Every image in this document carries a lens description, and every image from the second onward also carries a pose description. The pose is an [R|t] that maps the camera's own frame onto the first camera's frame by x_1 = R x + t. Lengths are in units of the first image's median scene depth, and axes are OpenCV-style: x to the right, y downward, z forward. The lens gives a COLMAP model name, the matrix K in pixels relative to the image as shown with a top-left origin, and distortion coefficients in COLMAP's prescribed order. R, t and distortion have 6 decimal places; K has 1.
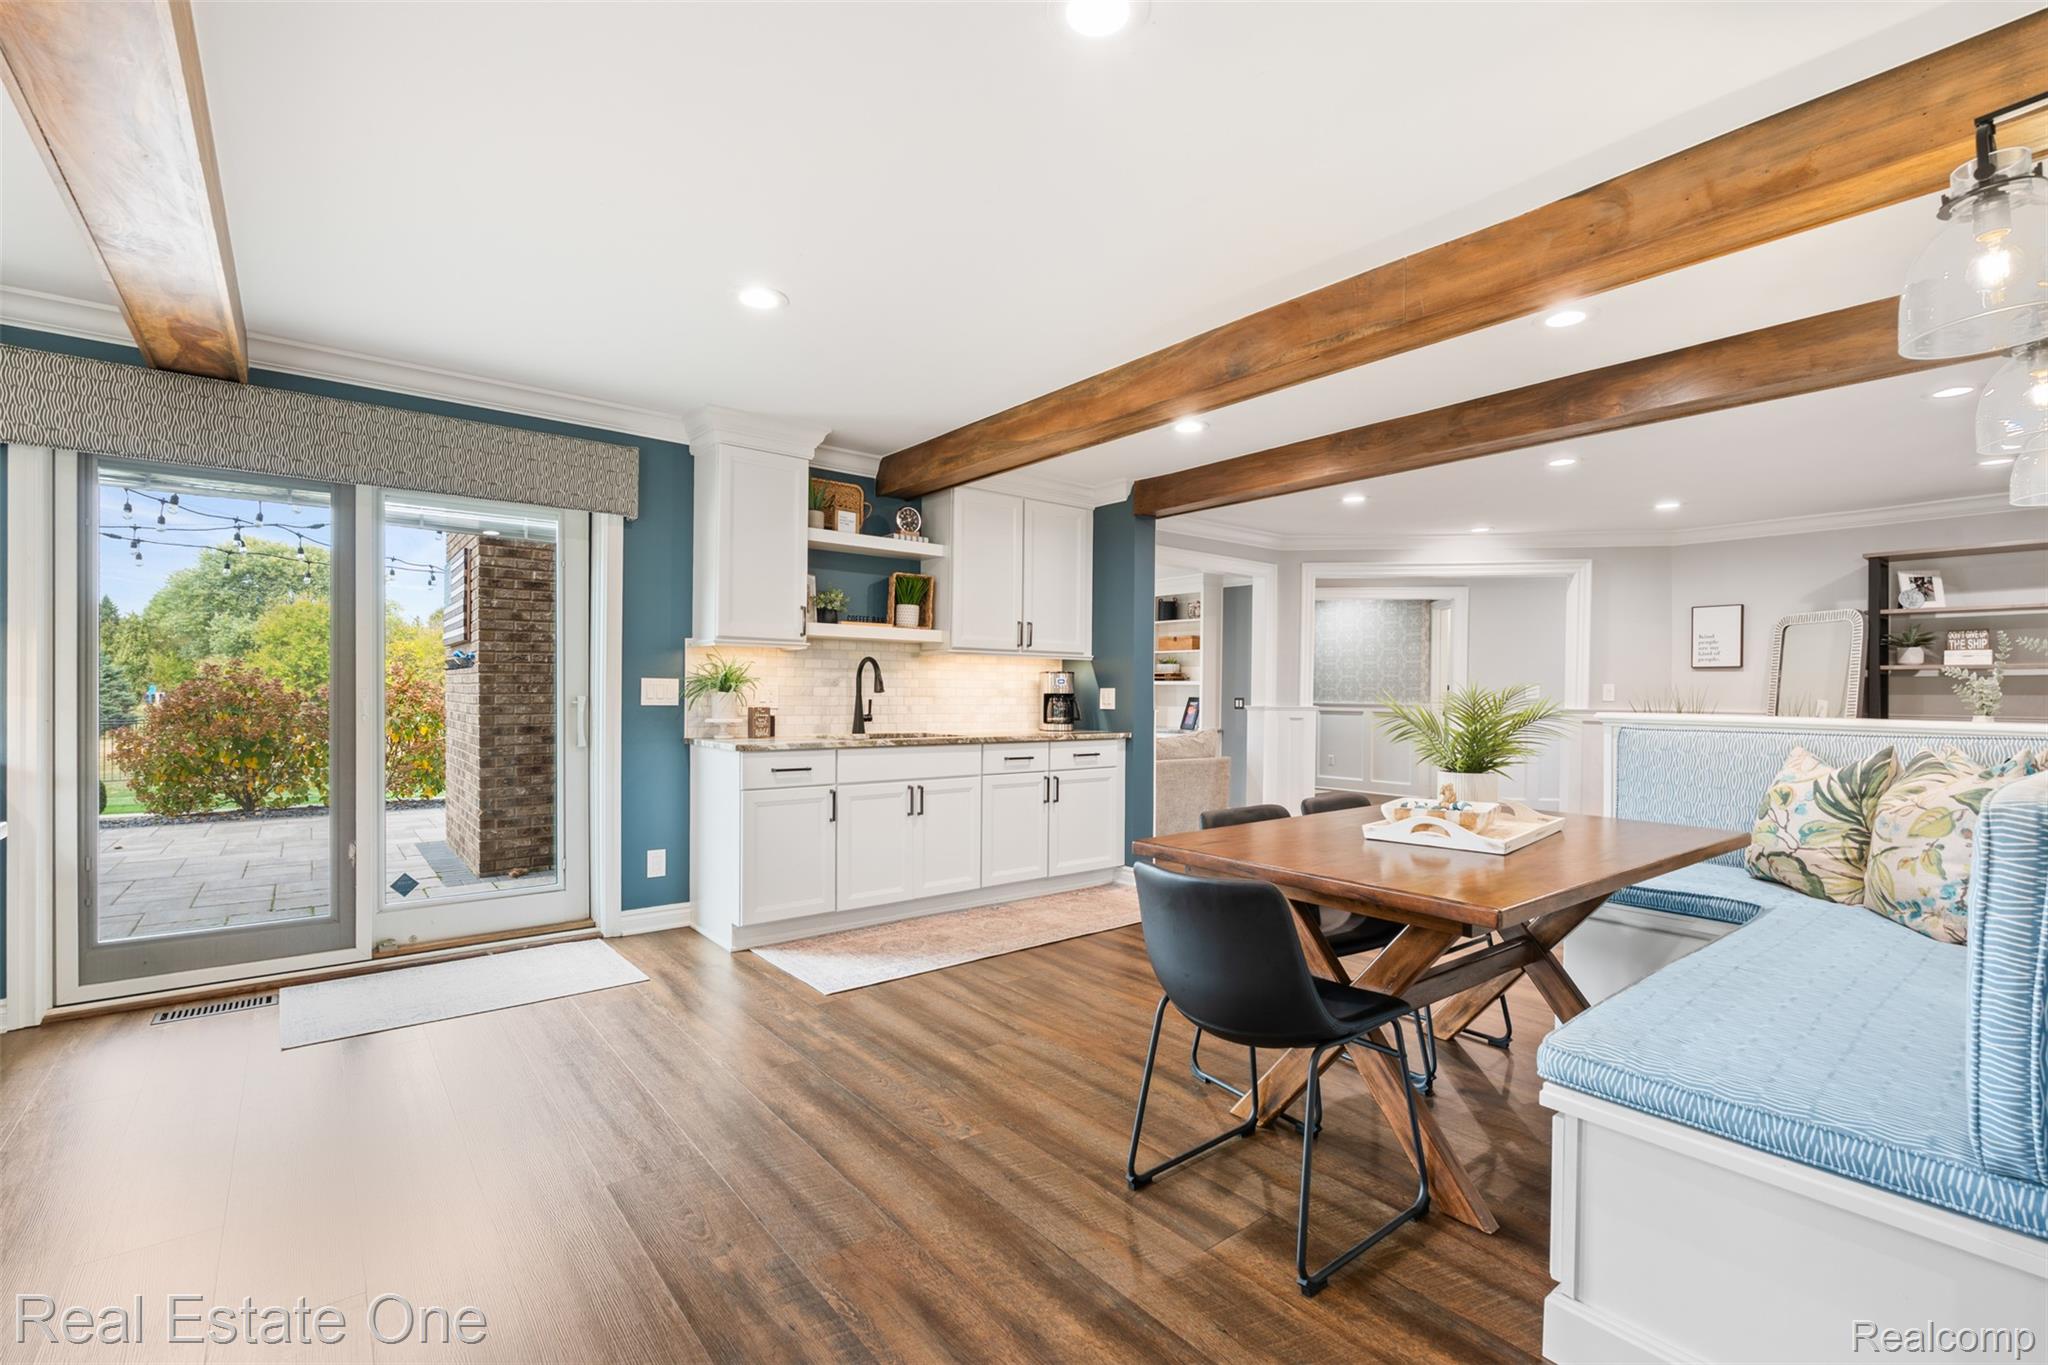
lens RADIAL K [[901.4, 0, 1021.8], [0, 901.4, 703.0], [0, 0, 1]] dist [-0.002544, -0.000725]
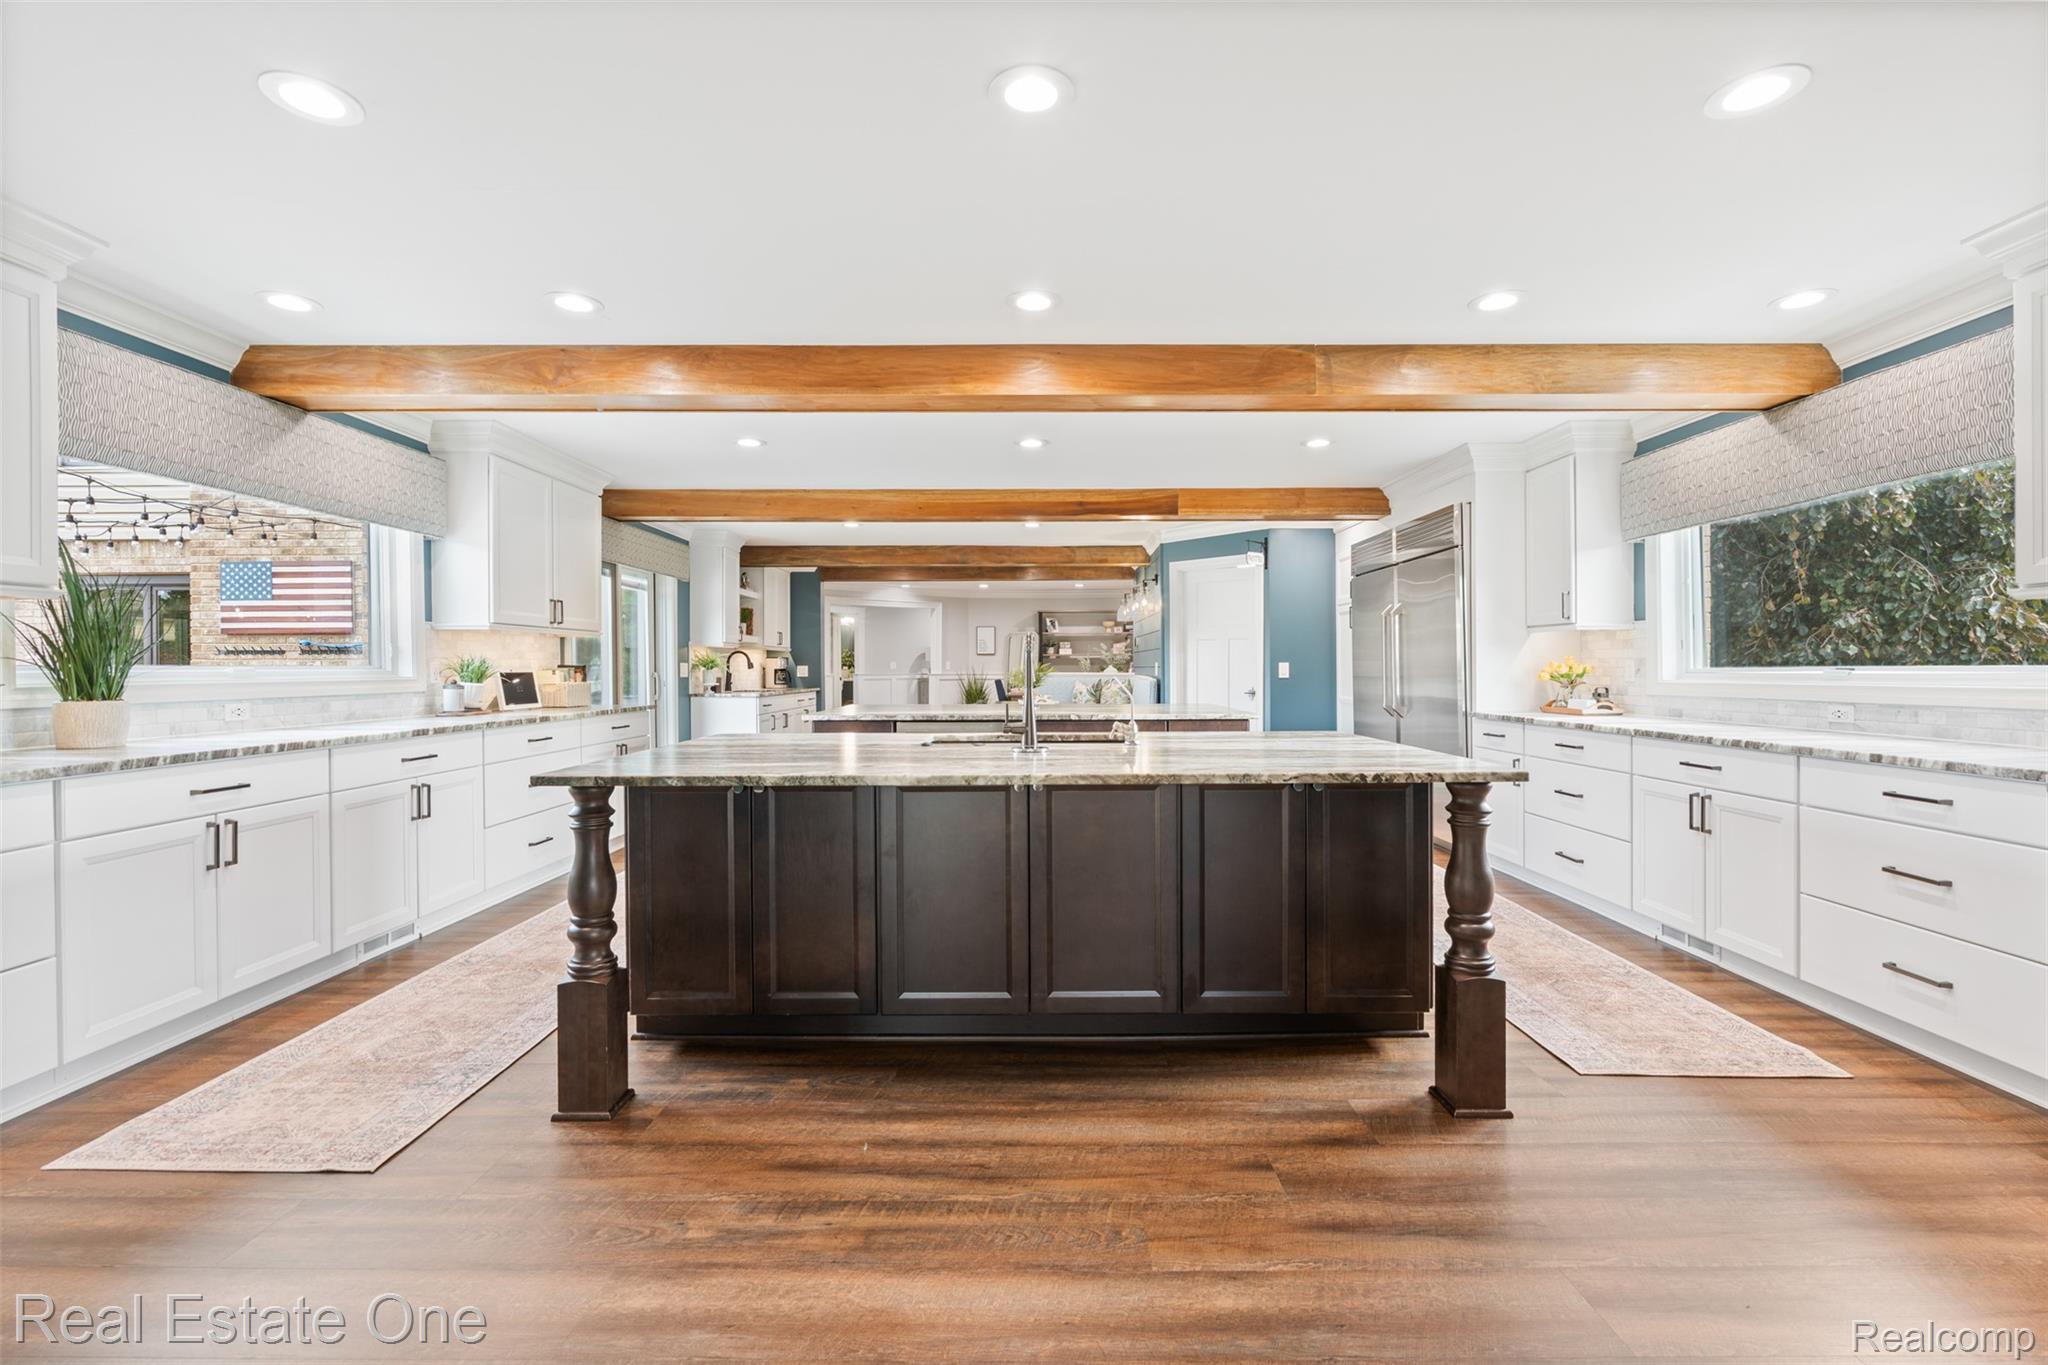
lens RADIAL K [[908.4, 0, 1020.8], [0, 908.4, 673.2], [0, 0, 1]] dist [-0.002097, -0.000154]
pose [[0.632578, -0.015005, 0.774351, -1.237187], [0.018513, 0.999820, 0.004251, -0.000078], [-0.774276, 0.011646, 0.632741, -0.667526]]
